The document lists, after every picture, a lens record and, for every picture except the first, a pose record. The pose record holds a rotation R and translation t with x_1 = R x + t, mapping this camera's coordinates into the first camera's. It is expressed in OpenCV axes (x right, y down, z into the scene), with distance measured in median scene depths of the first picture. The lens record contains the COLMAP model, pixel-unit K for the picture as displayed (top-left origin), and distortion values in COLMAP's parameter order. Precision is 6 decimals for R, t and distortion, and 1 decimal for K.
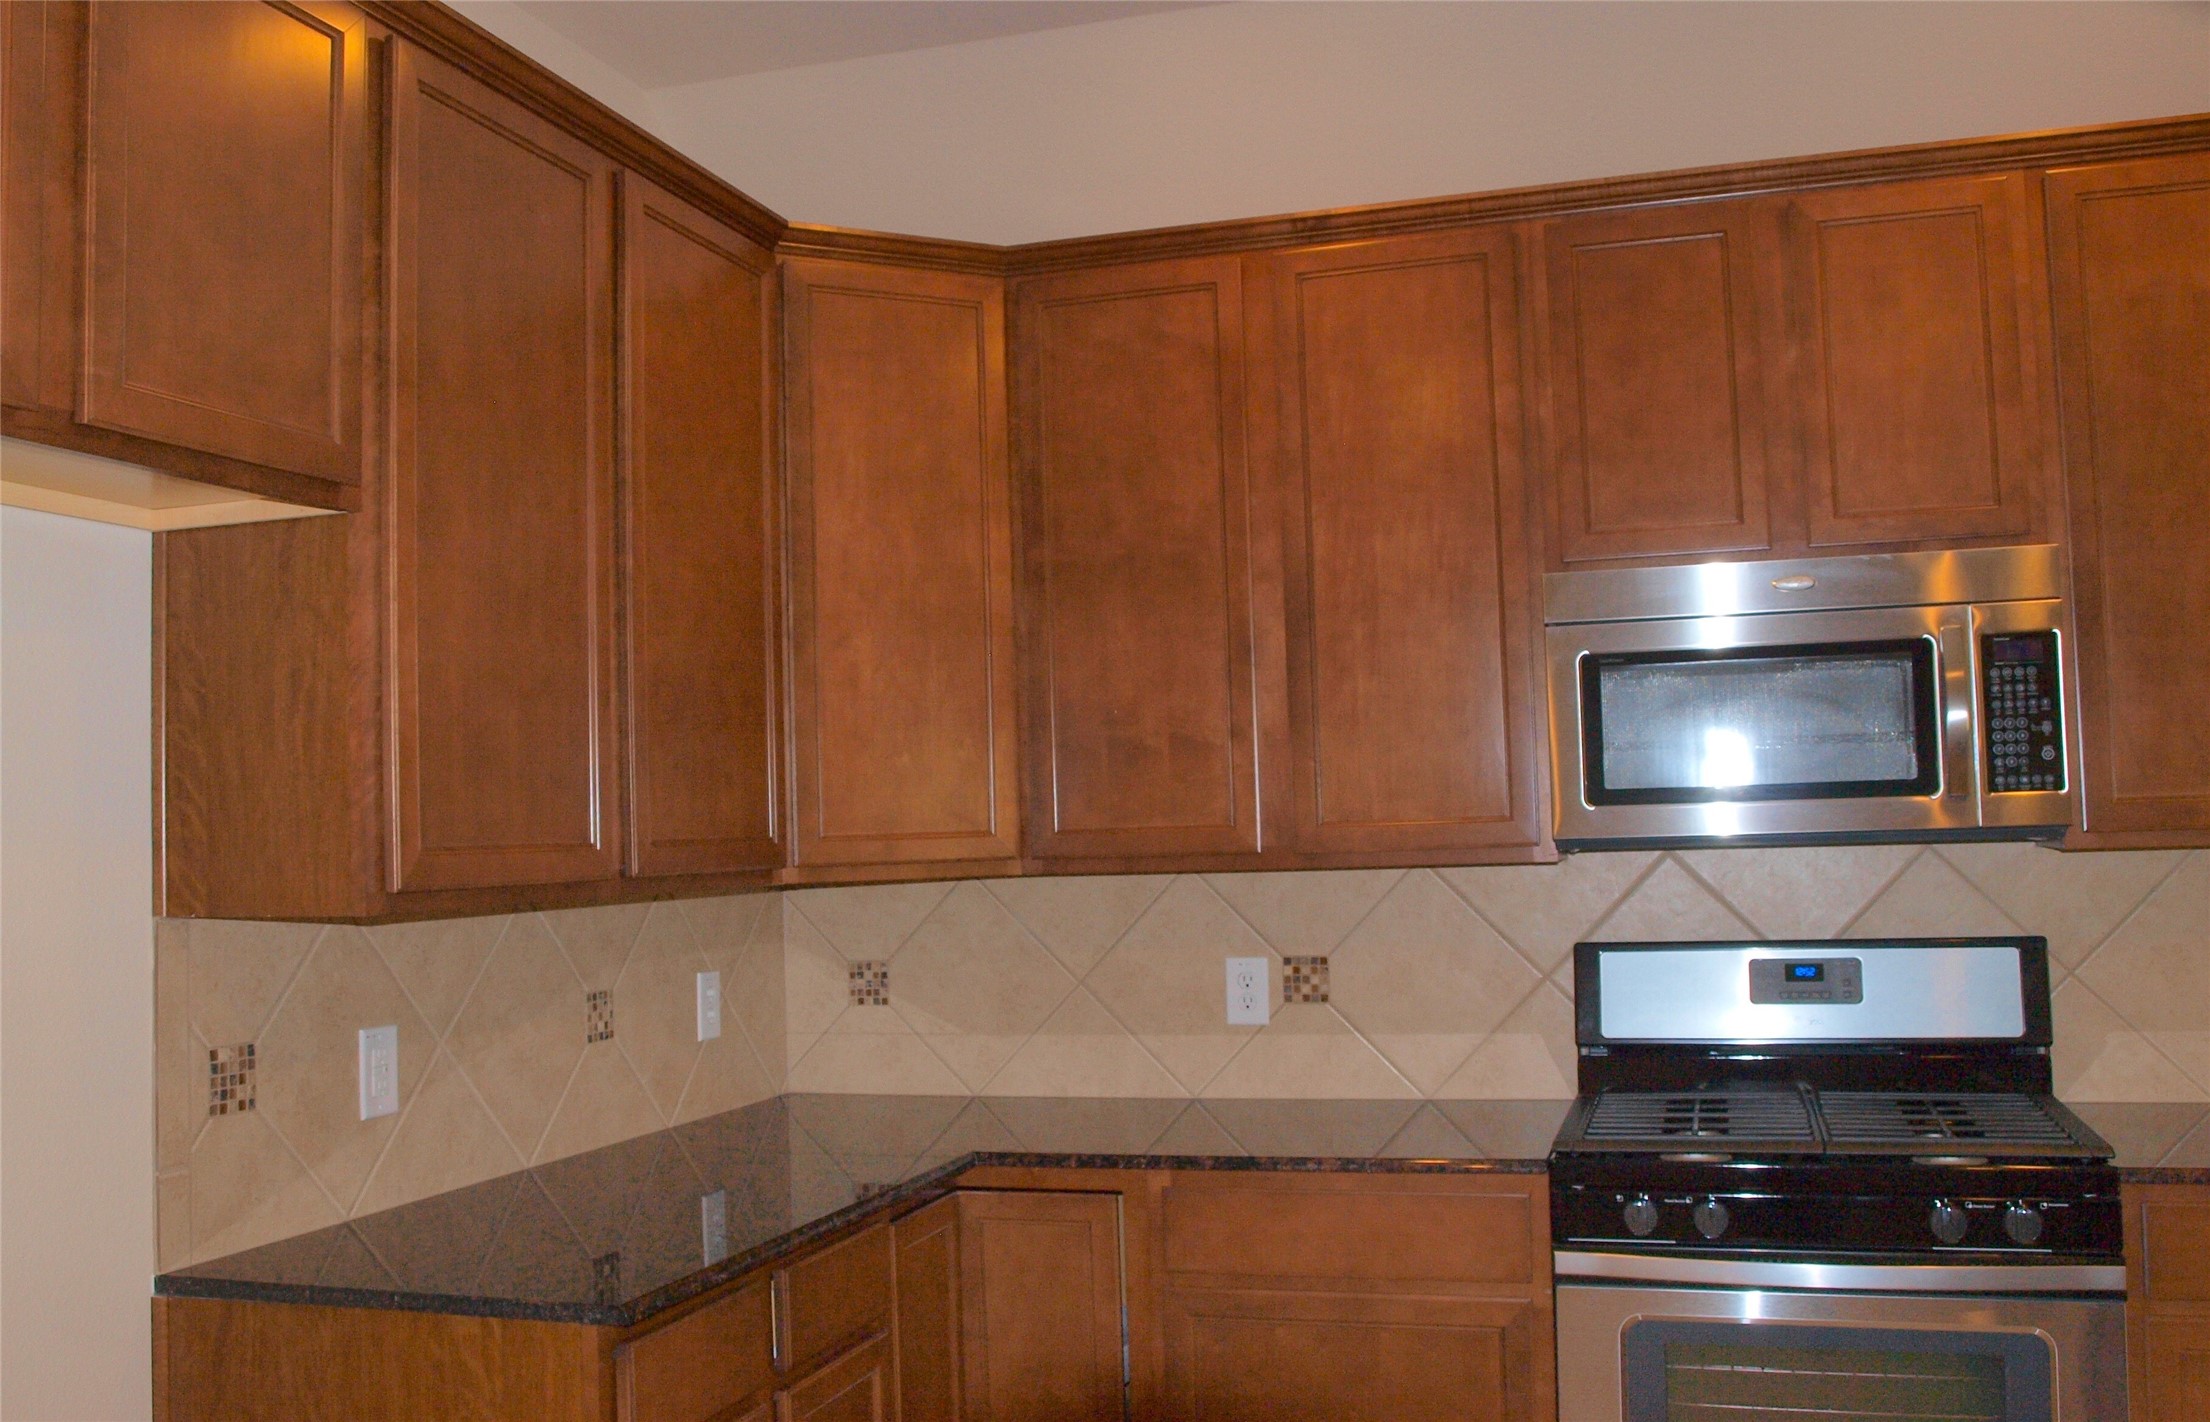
lens RADIAL K [[1983.8, 0, 1112.0], [0, 1983.8, 720.4], [0, 0, 1]] dist [-0.091274, 0.036981]
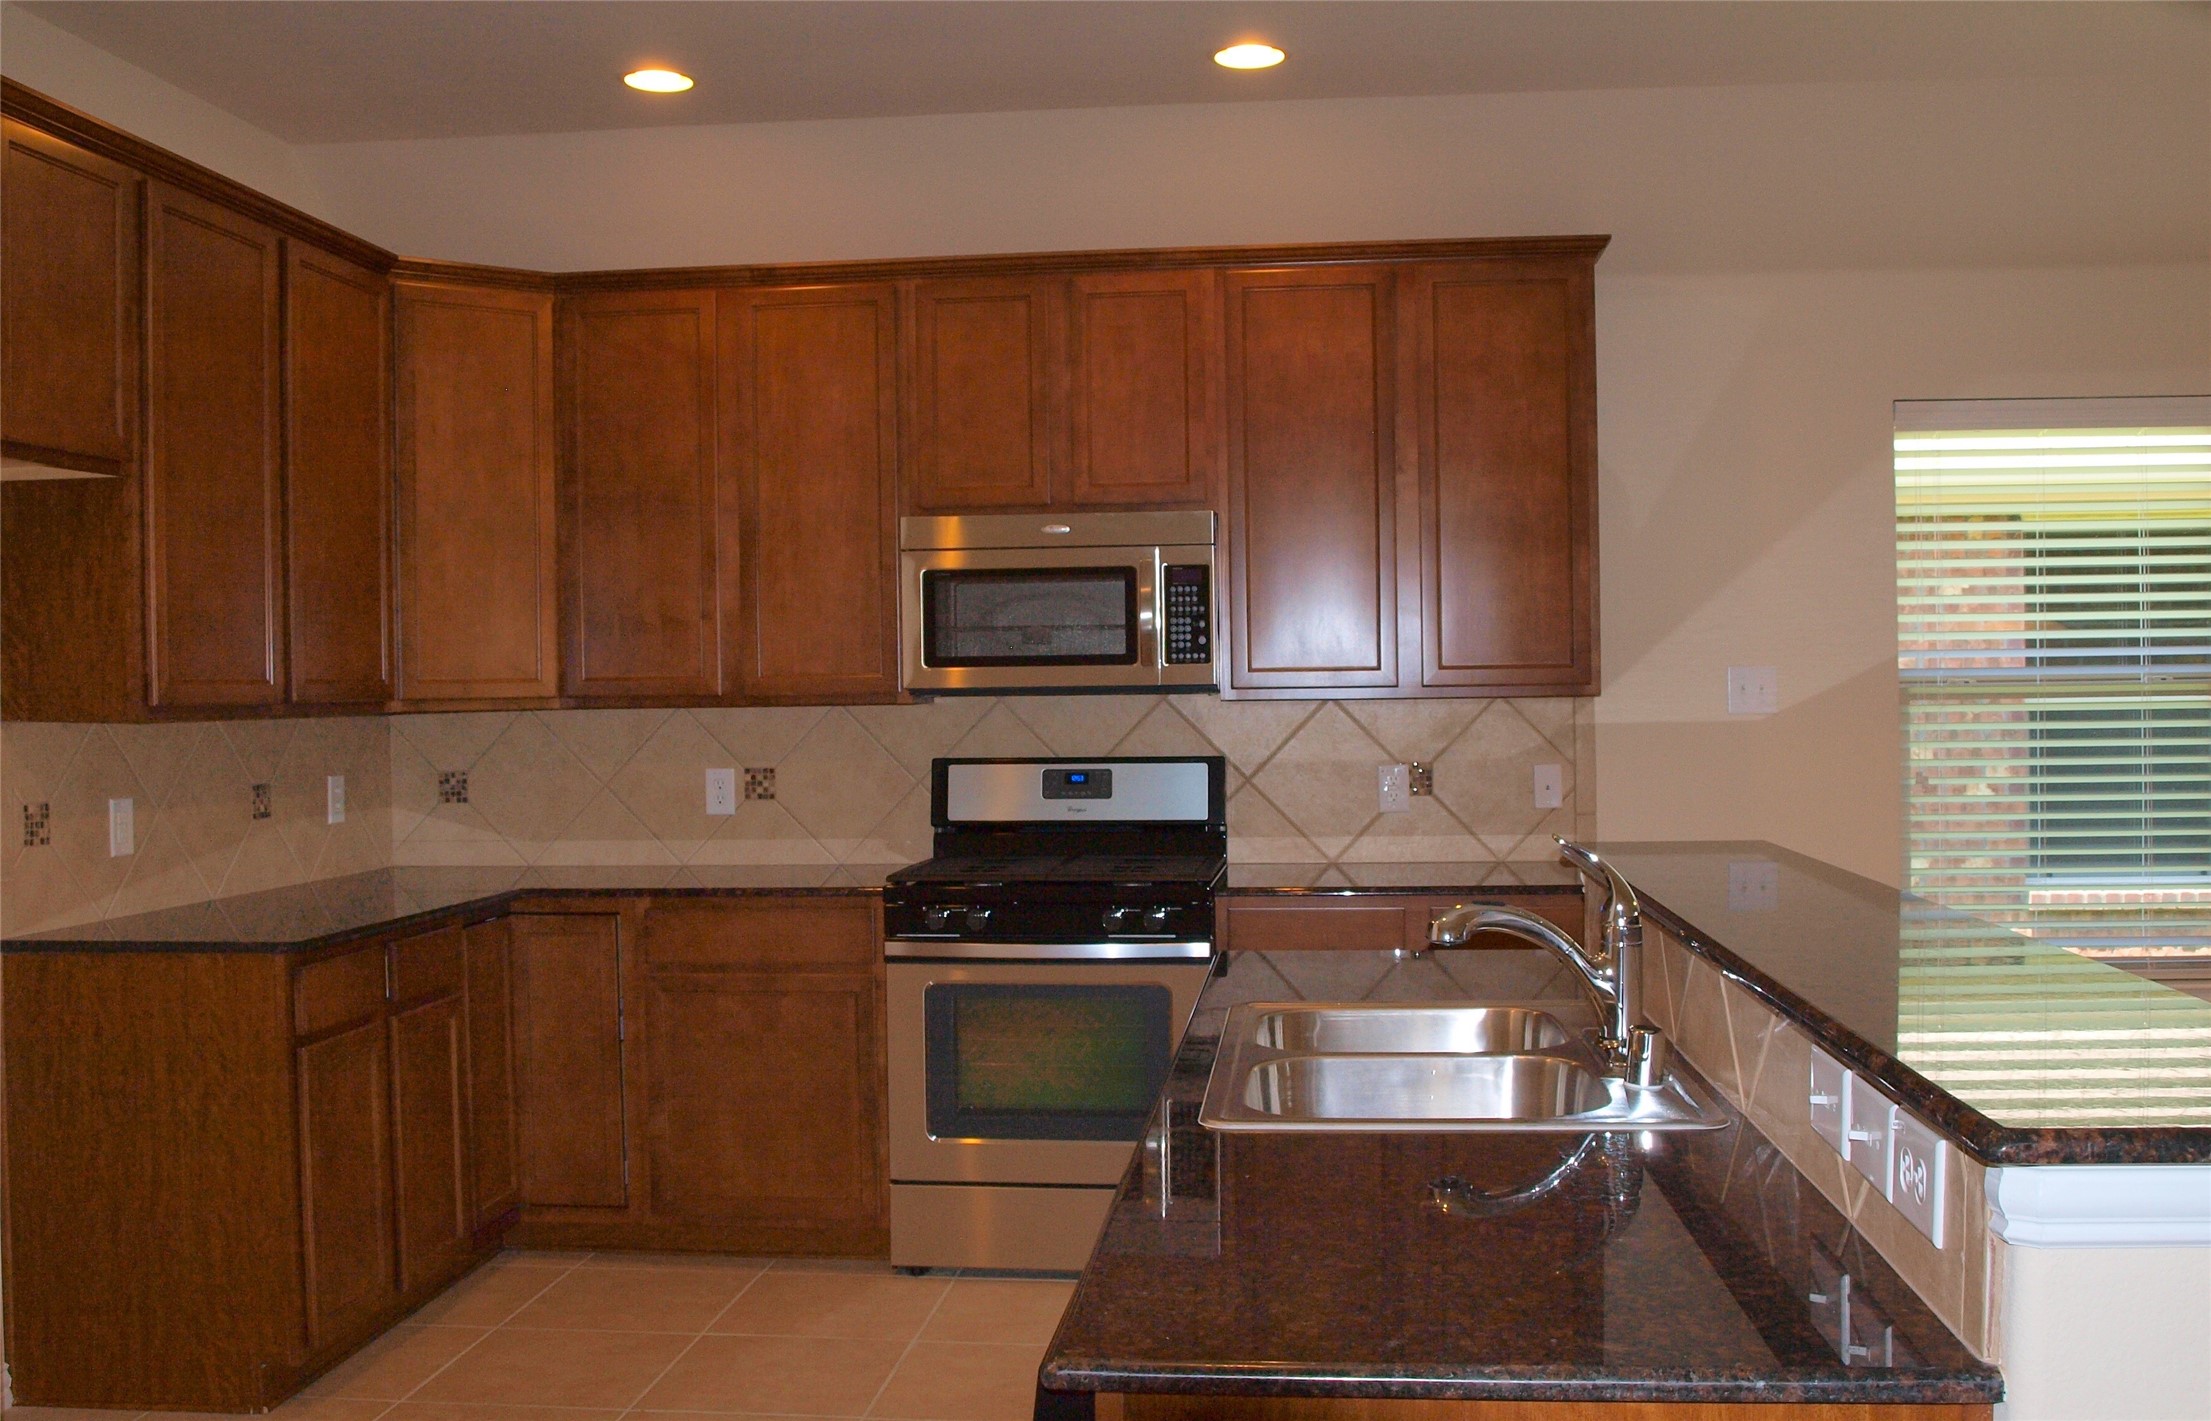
lens RADIAL K [[1984.7, 0, 1112.5], [0, 1984.7, 719.9], [0, 0, 1]] dist [-0.091274, 0.036981]
pose [[0.981408, 0.011934, 0.191564, 0.085821], [-0.024646, 0.997638, 0.064114, -0.019419], [-0.190346, -0.067643, 0.979384, -0.566438]]
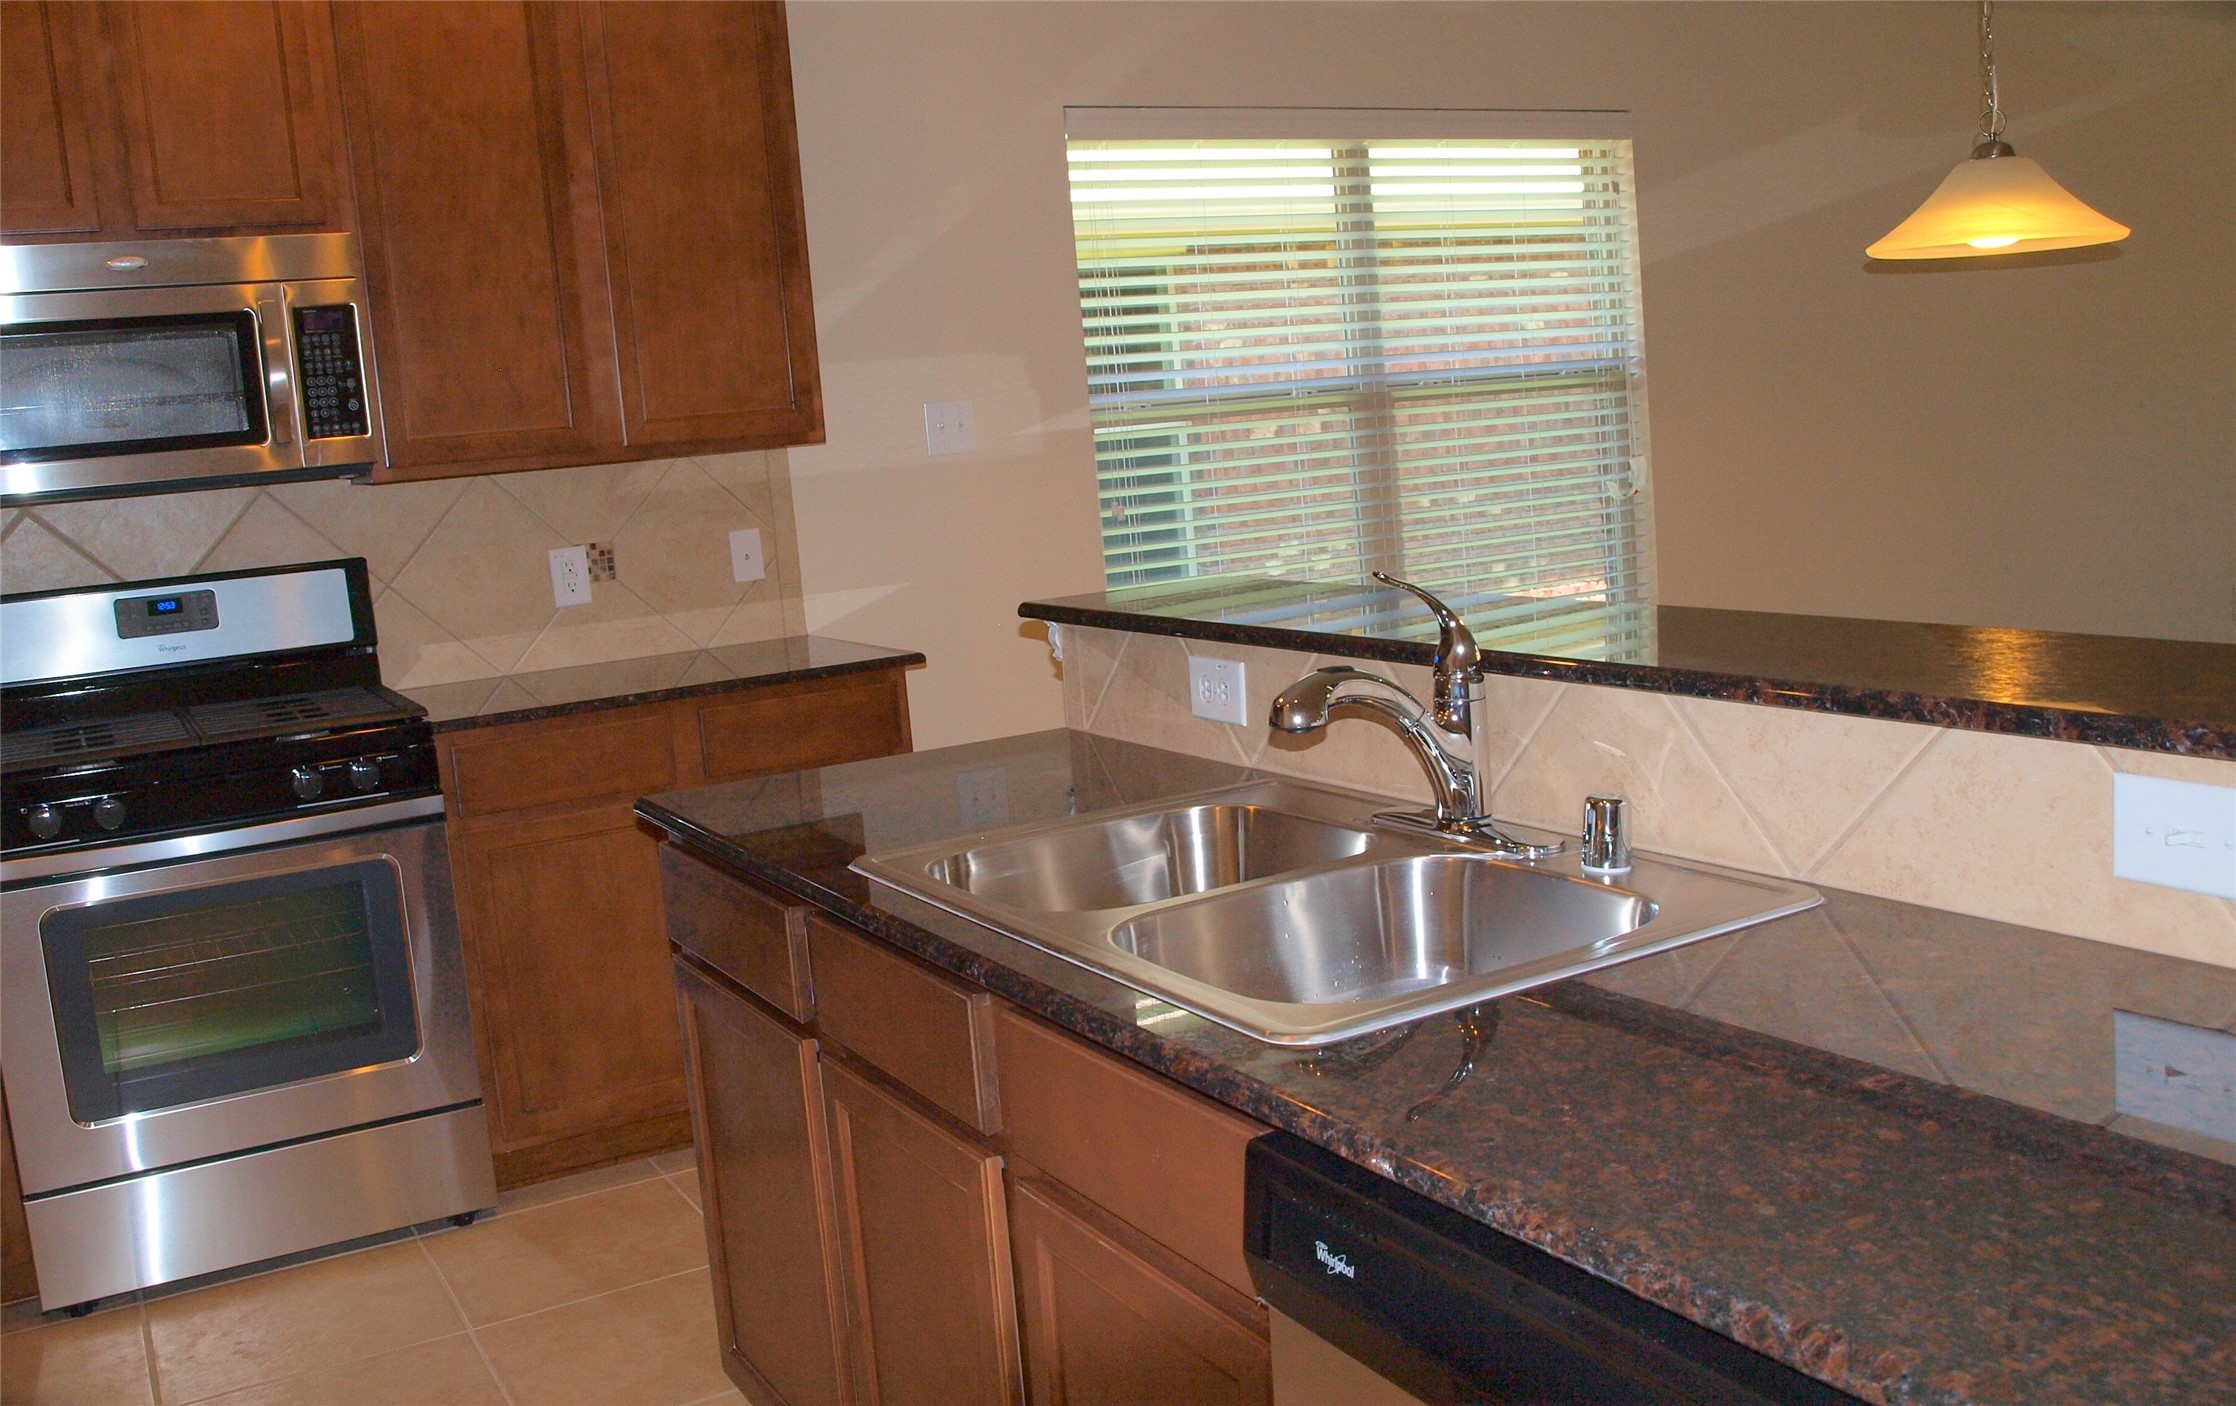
lens RADIAL K [[1986.3, 0, 1118.0], [0, 1986.3, 703.0], [0, 0, 1]] dist [-0.115350, 0.085183]
pose [[0.689402, -0.132666, 0.712127, -0.084050], [0.020585, 0.986277, 0.163811, 0.009919], [-0.724086, -0.098272, 0.682672, -0.198440]]
